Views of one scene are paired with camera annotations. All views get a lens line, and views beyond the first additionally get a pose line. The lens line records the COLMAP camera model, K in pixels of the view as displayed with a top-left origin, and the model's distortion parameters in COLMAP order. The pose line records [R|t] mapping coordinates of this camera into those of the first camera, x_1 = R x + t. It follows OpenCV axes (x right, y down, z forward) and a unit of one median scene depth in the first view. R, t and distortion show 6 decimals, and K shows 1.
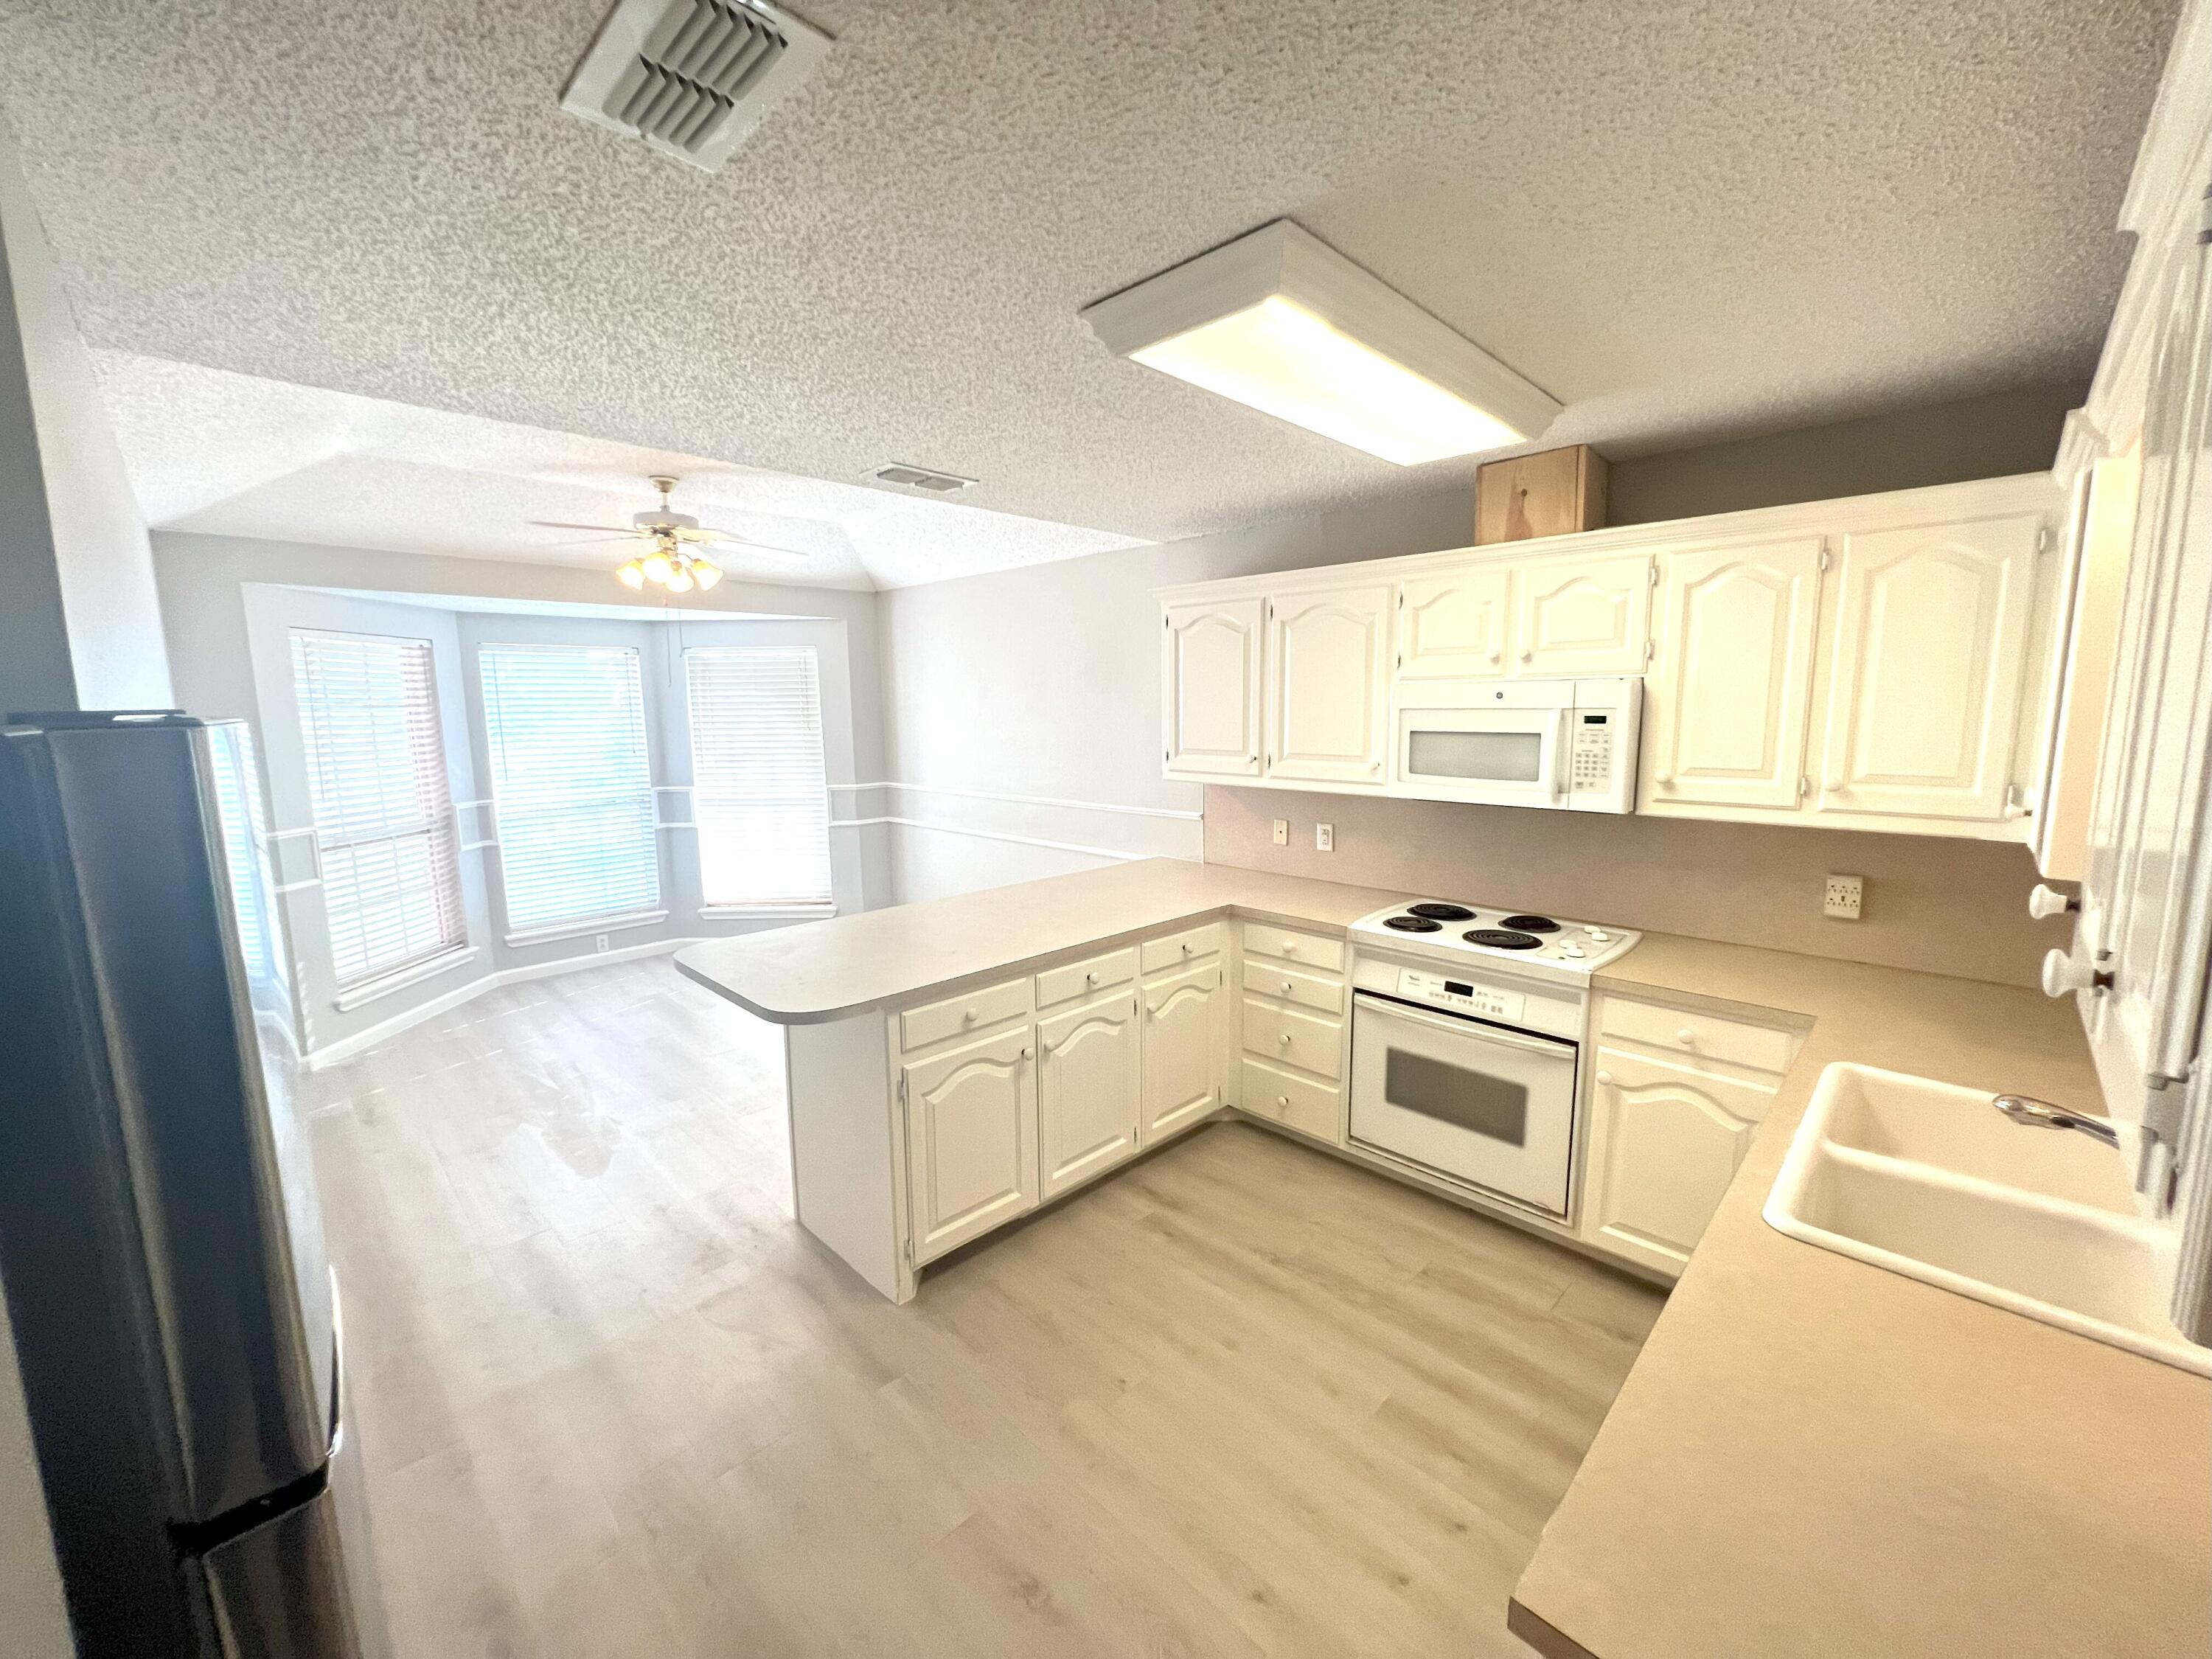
lens RADIAL K [[882.3, 0, 1099.8], [0, 882.3, 823.7], [0, 0, 1]] dist [-0.000741, 0.000145]
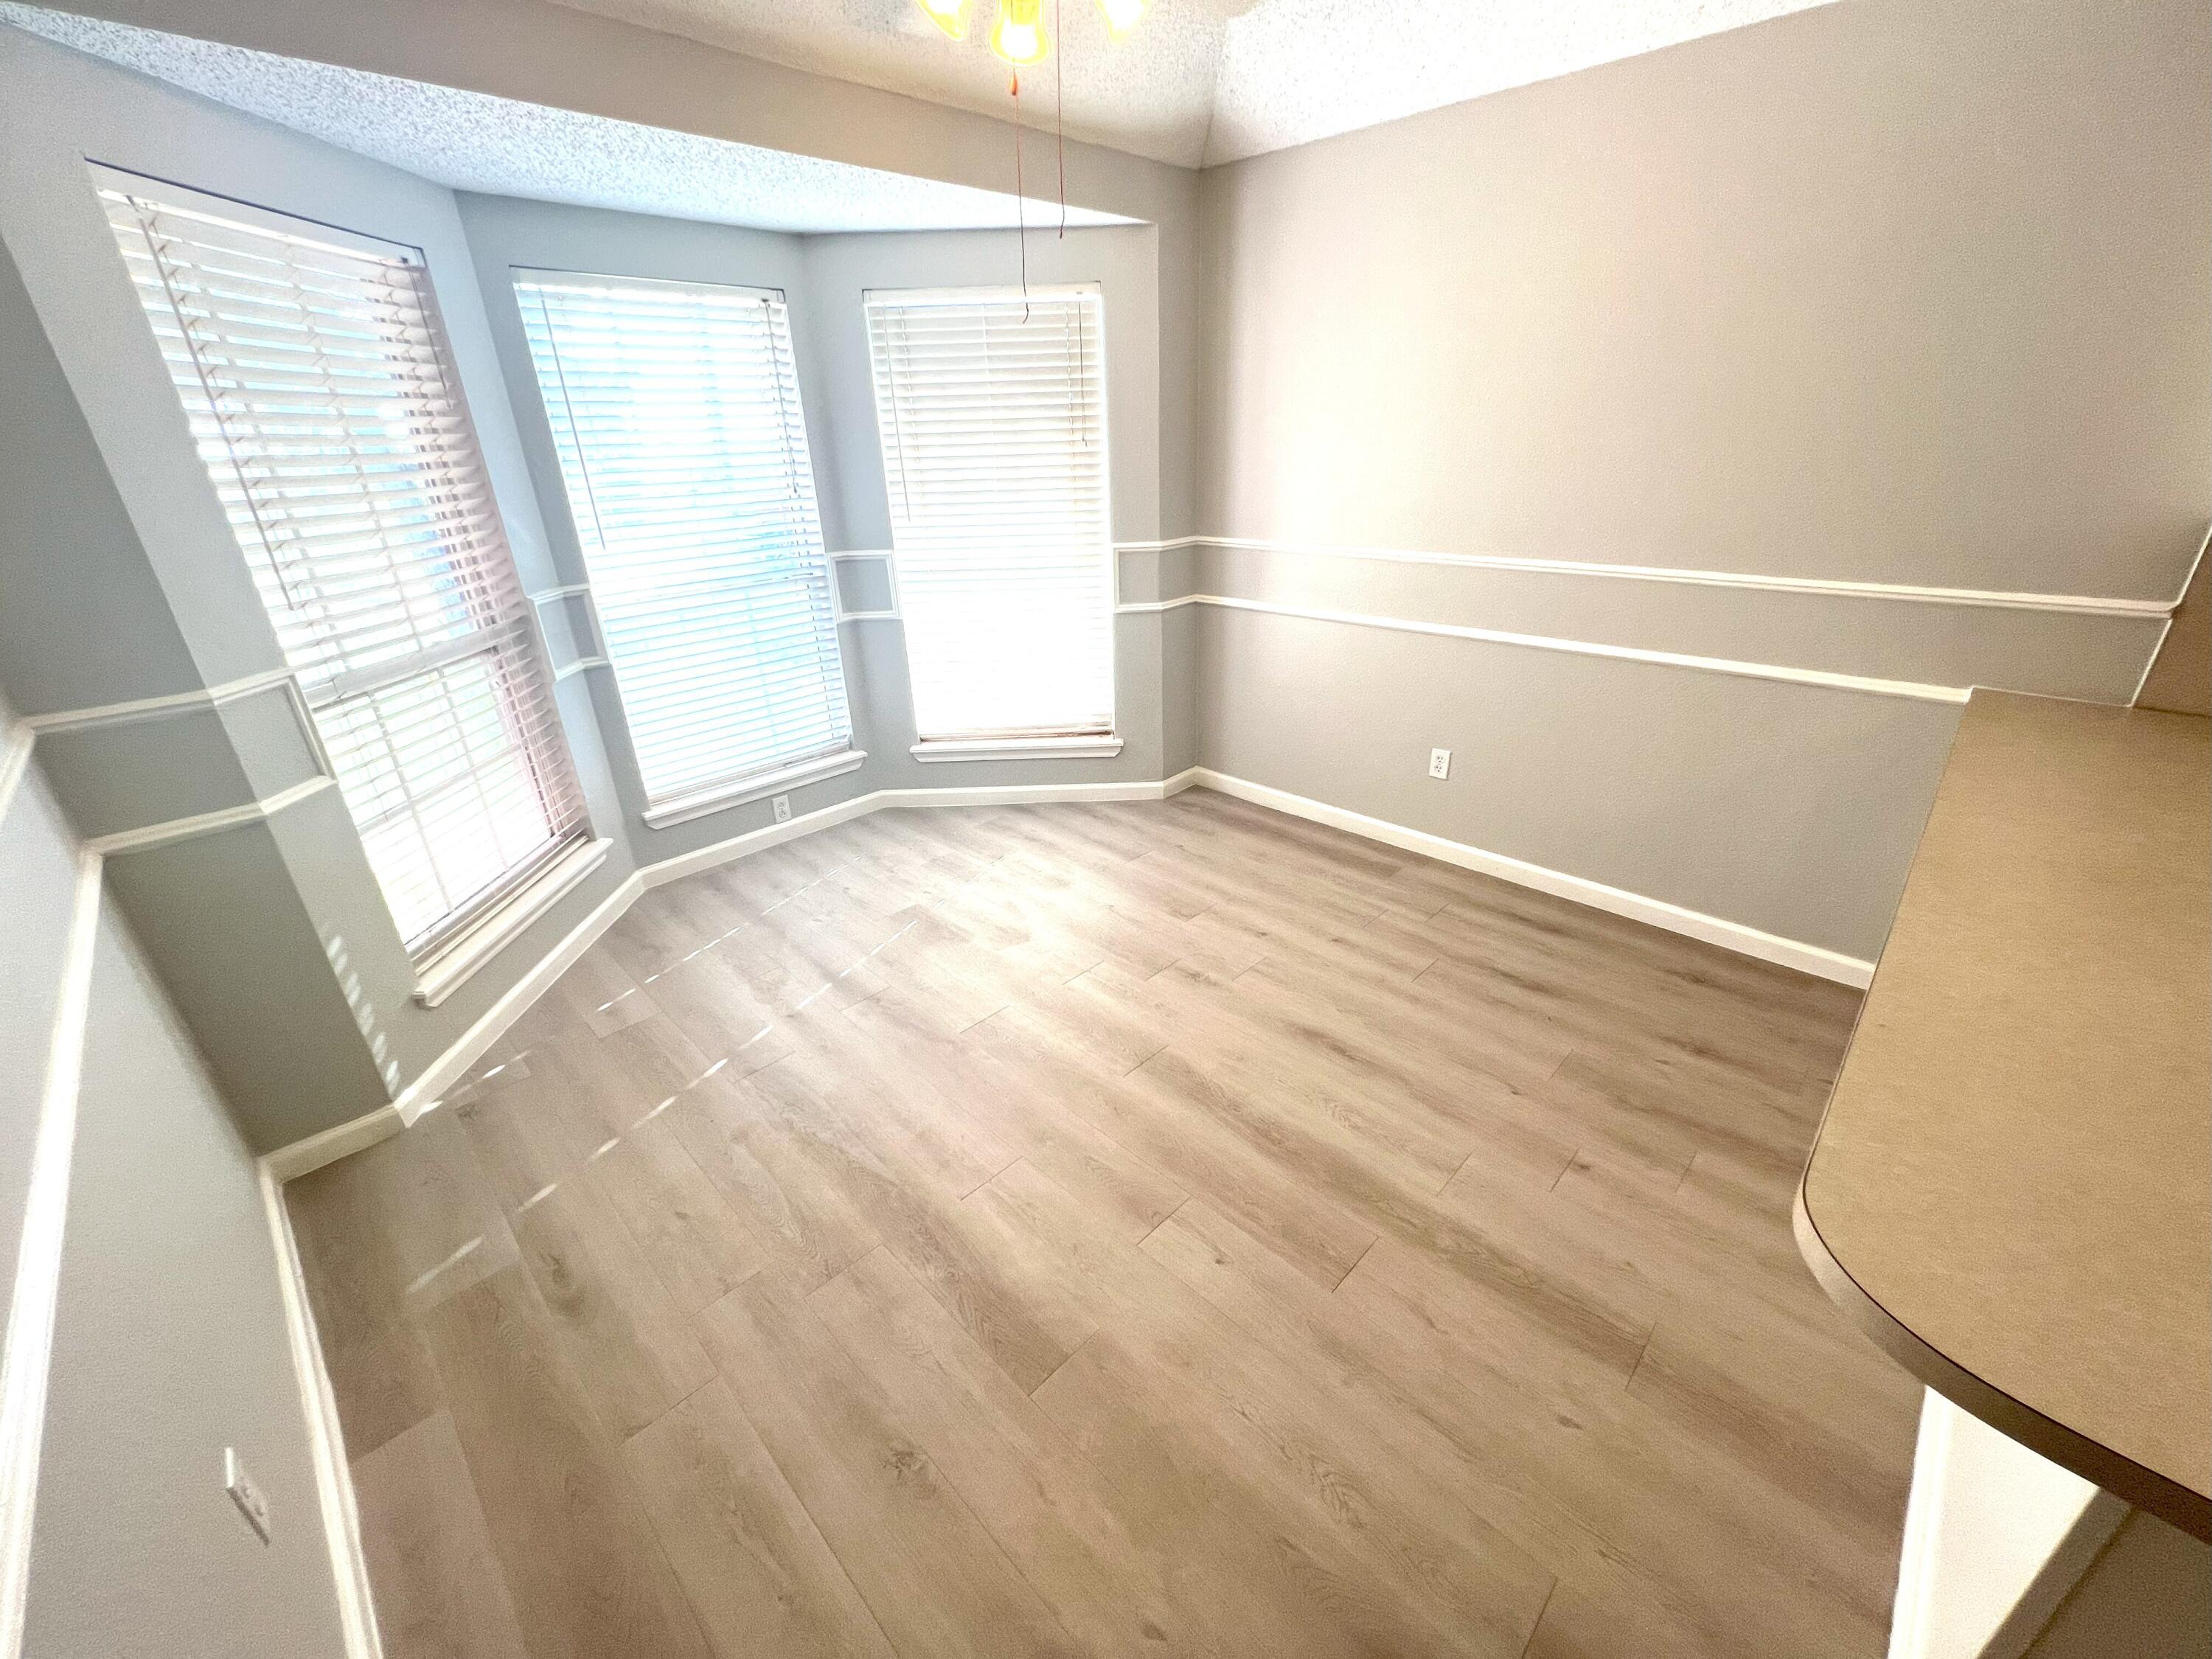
lens RADIAL K [[885.5, 0, 1098.8], [0, 885.5, 823.9], [0, 0, 1]] dist [-0.000010, -0.000375]
pose [[0.999857, -0.016779, -0.001940, -0.765862], [0.016655, 0.960289, 0.278508, -0.067331], [-0.002811, -0.278501, 0.960432, 0.871363]]
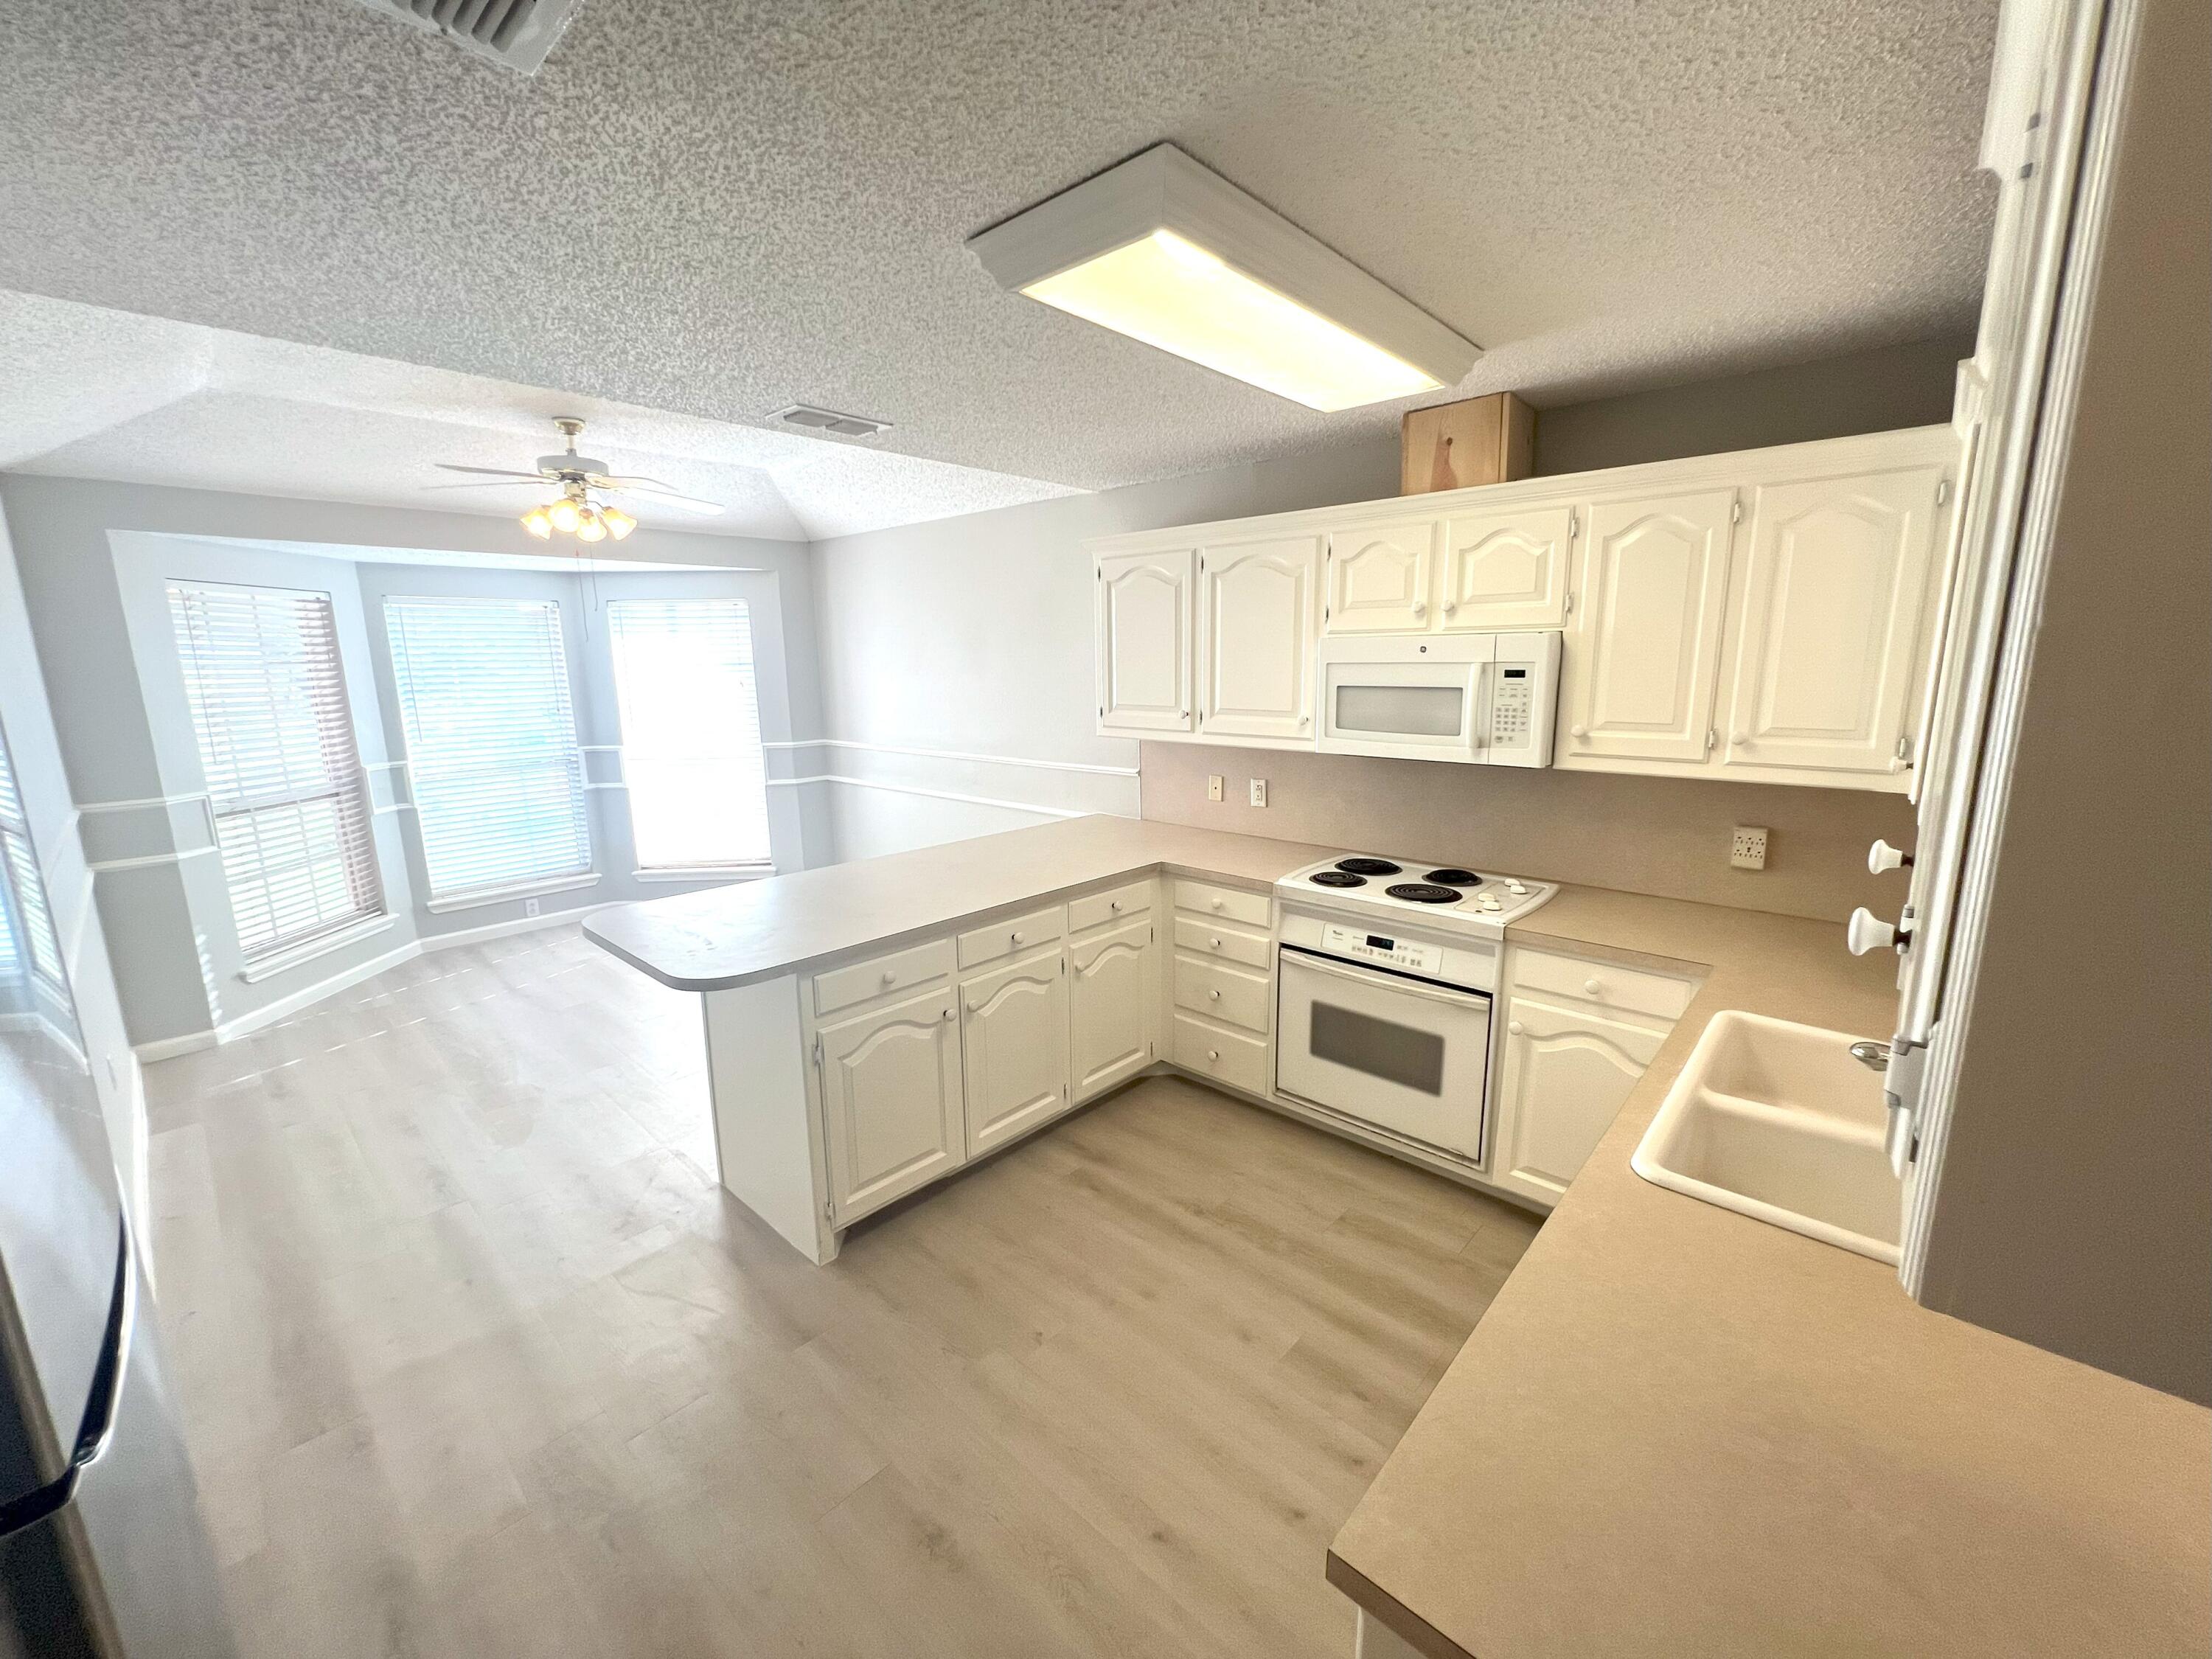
lens RADIAL K [[885.5, 0, 1098.8], [0, 885.5, 823.9], [0, 0, 1]] dist [-0.000010, -0.000375]
pose [[0.999107, -0.010289, 0.040978, 0.049370], [0.008208, 0.998684, 0.050623, -0.002826], [-0.041445, -0.050242, 0.997877, 0.010598]]
